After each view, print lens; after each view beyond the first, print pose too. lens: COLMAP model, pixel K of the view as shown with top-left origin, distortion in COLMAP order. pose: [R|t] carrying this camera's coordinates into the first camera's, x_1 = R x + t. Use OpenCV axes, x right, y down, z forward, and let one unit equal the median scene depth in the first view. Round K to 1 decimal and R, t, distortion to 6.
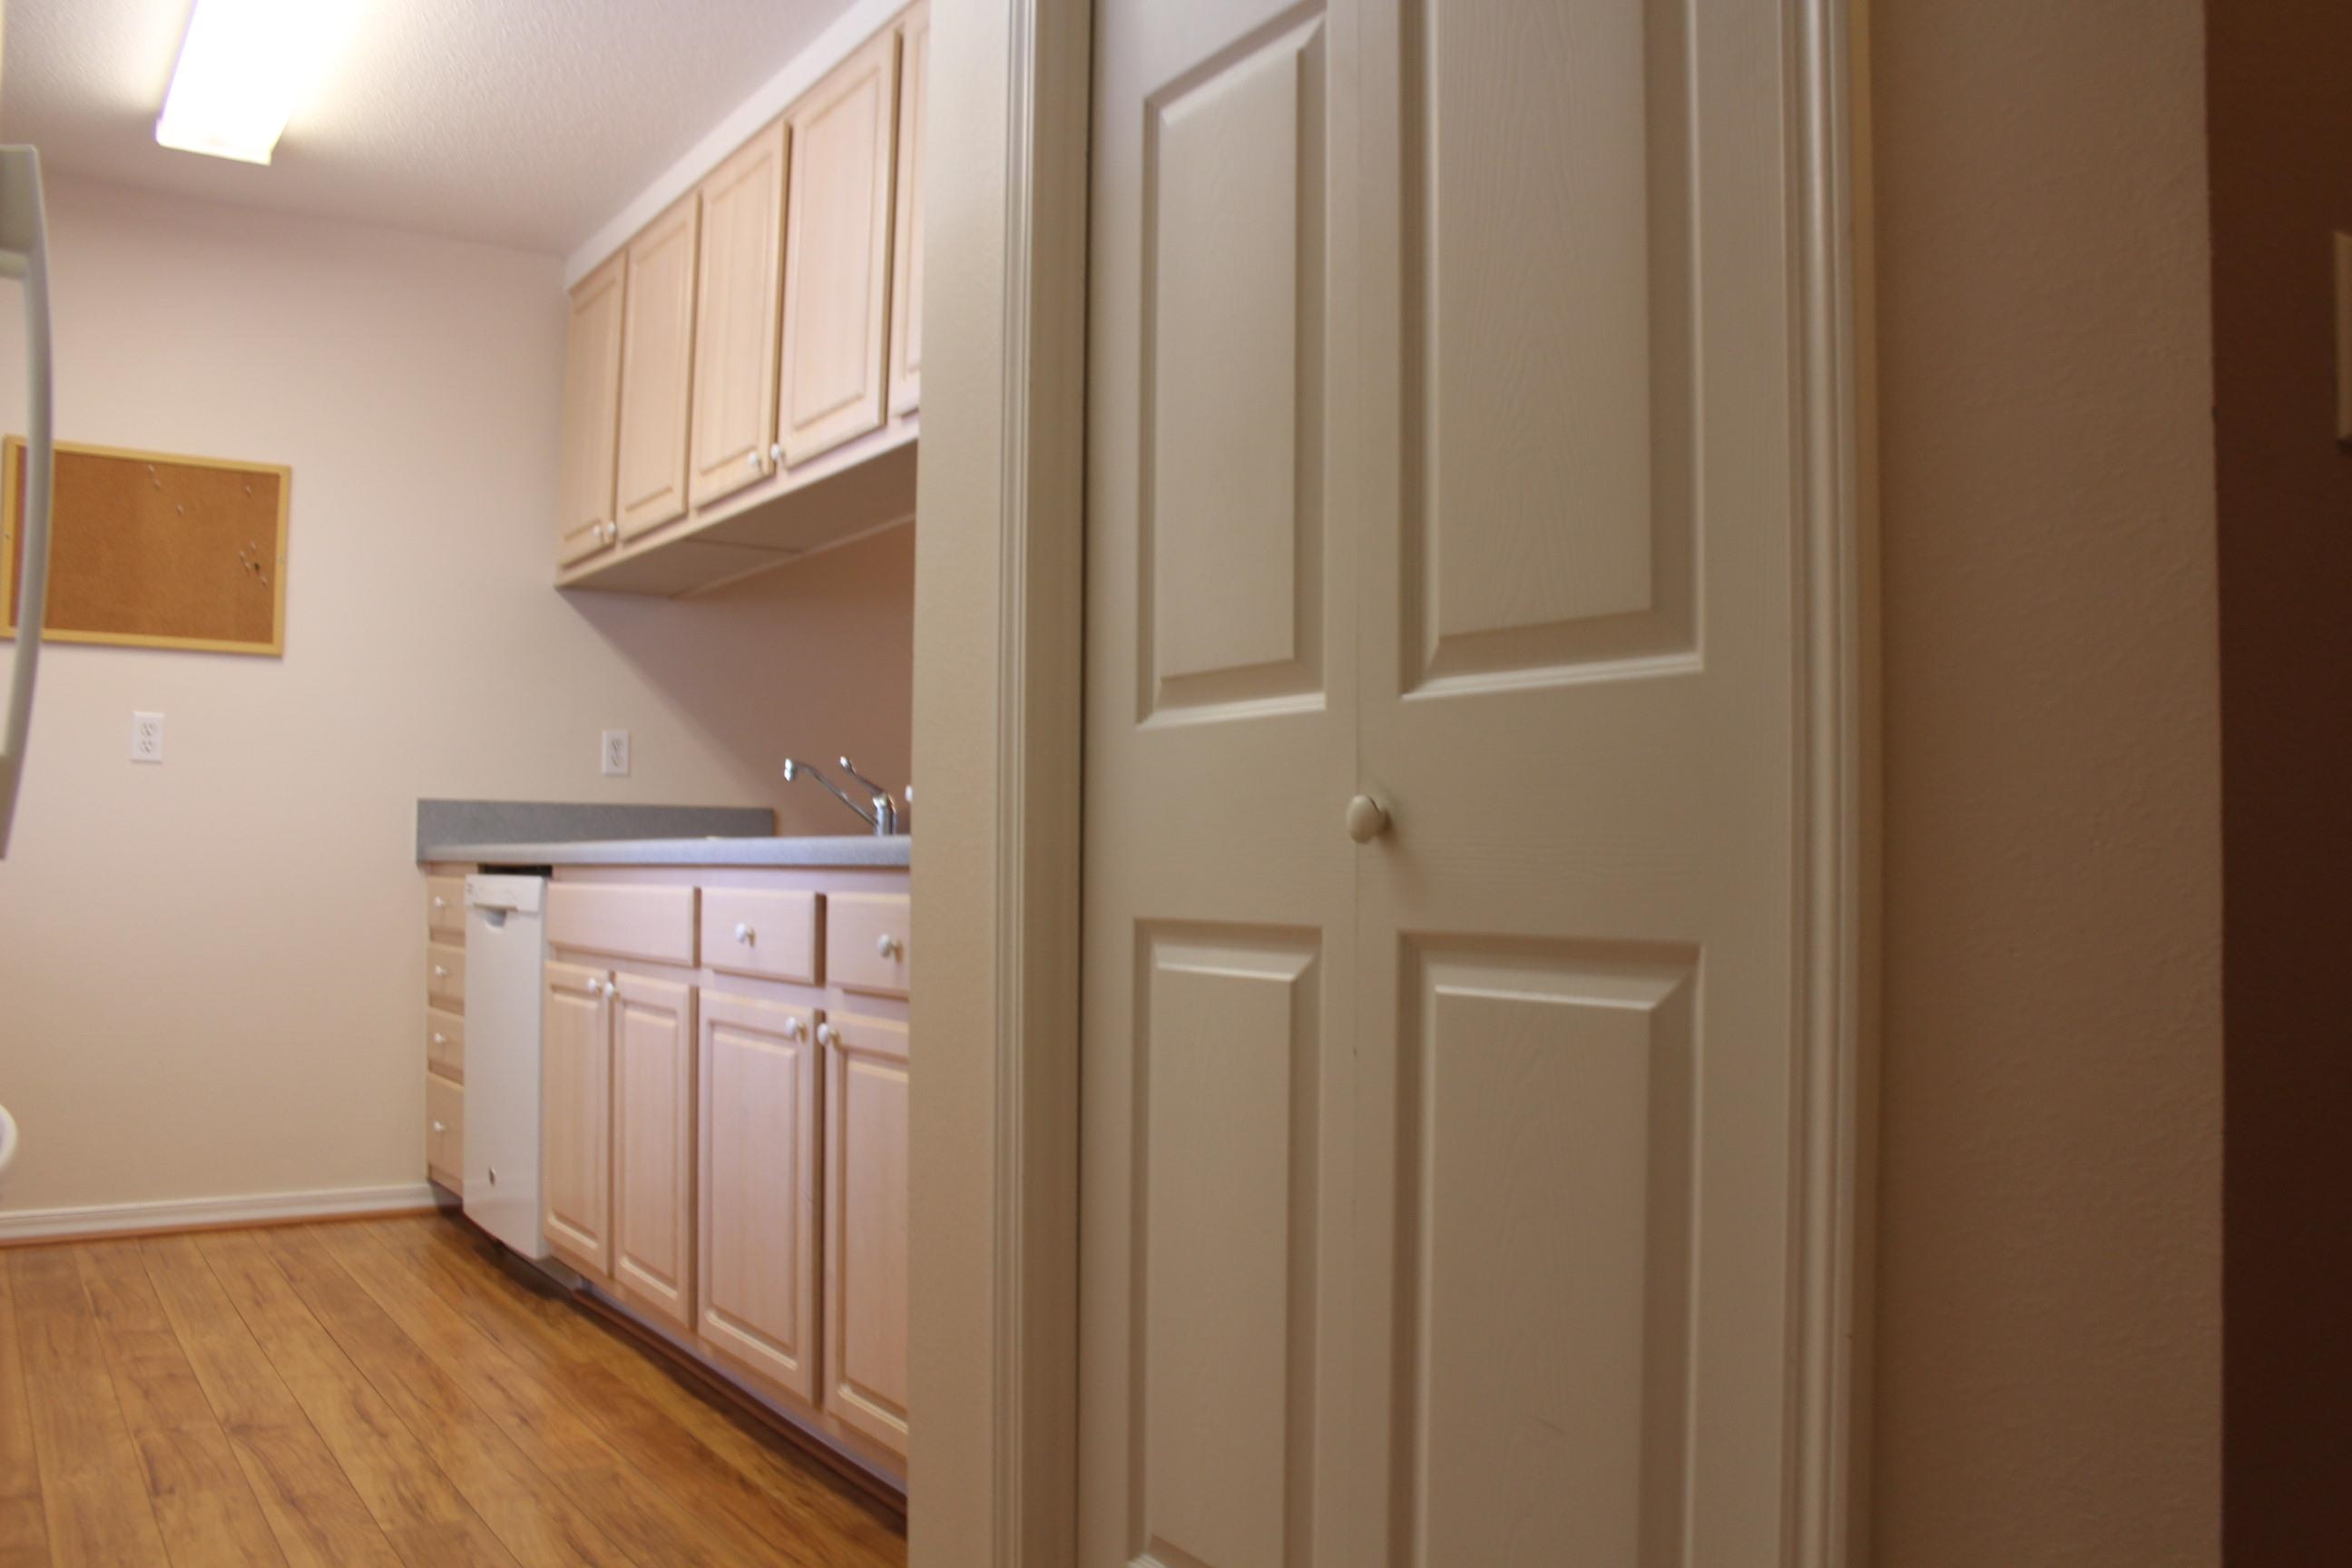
lens RADIAL K [[1930.1, 0, 1175.8], [0, 1930.1, 815.1], [0, 0, 1]] dist [-0.163873, 0.133625]
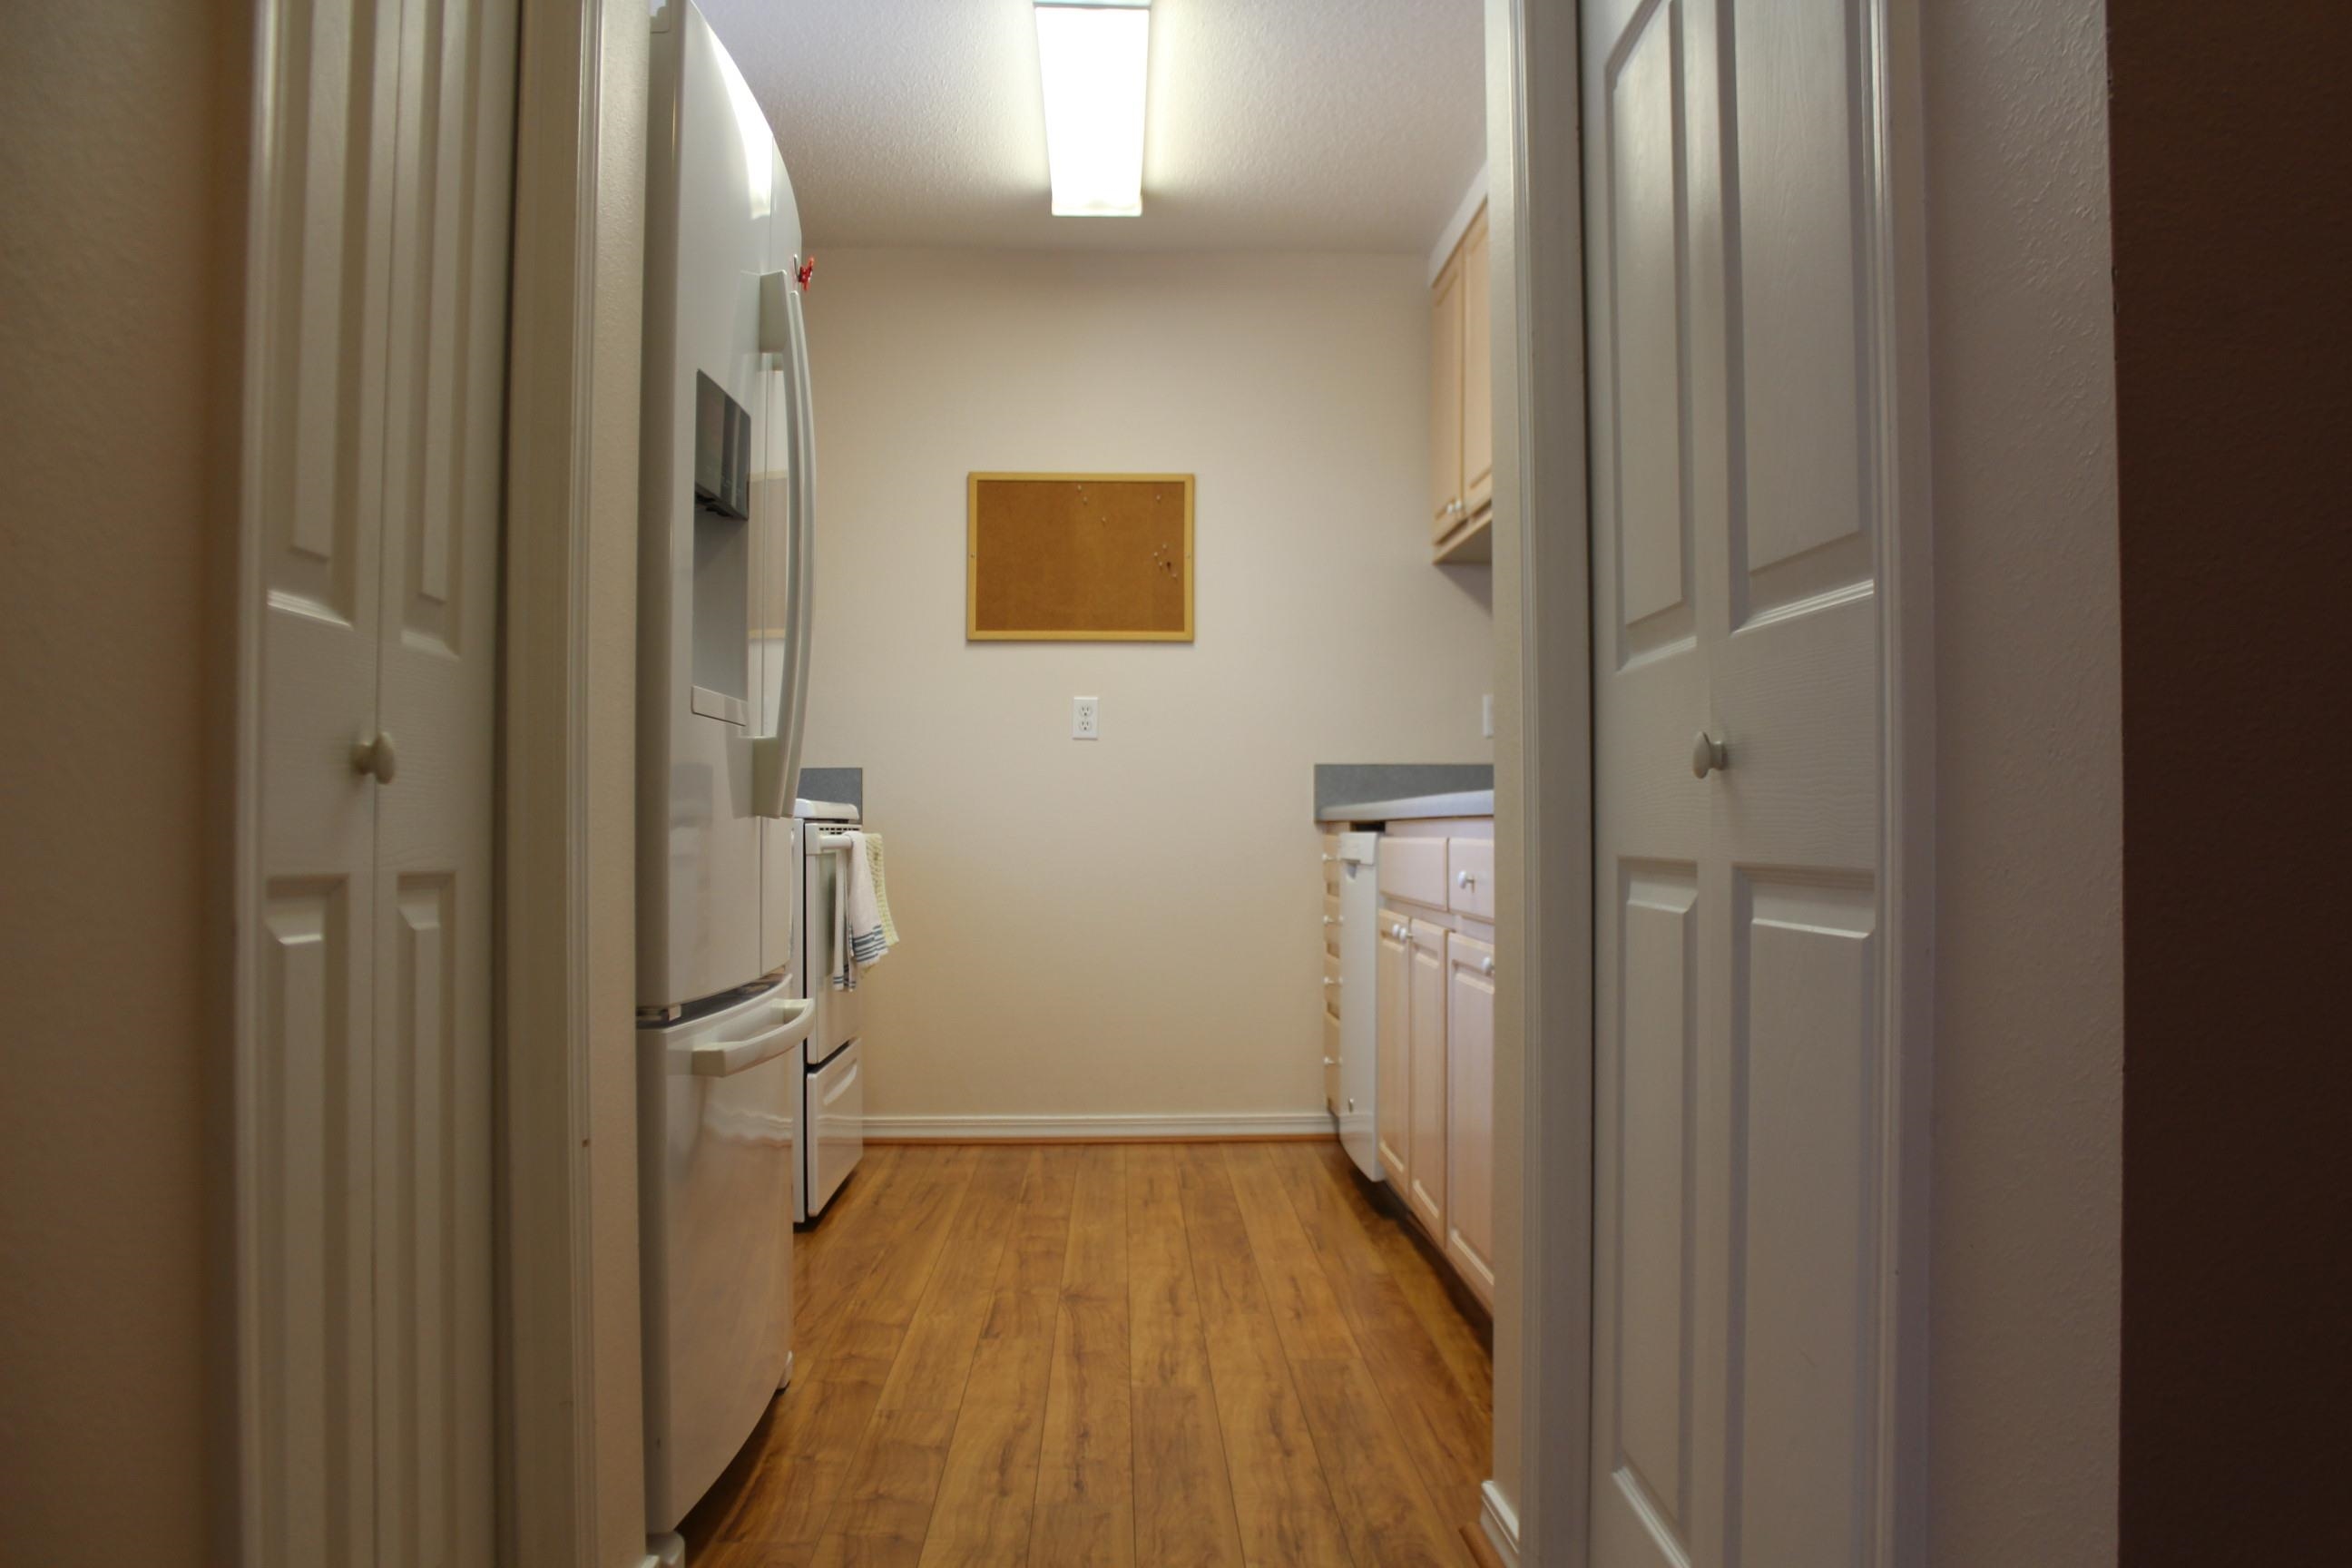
lens RADIAL K [[1930.1, 0, 1175.8], [0, 1930.1, 815.1], [0, 0, 1]] dist [-0.163873, 0.133625]
pose [[0.851663, -0.014285, -0.523896, 0.165968], [0.024920, 0.999602, 0.013254, 0.005986], [0.523498, -0.024344, 0.851679, -0.004231]]
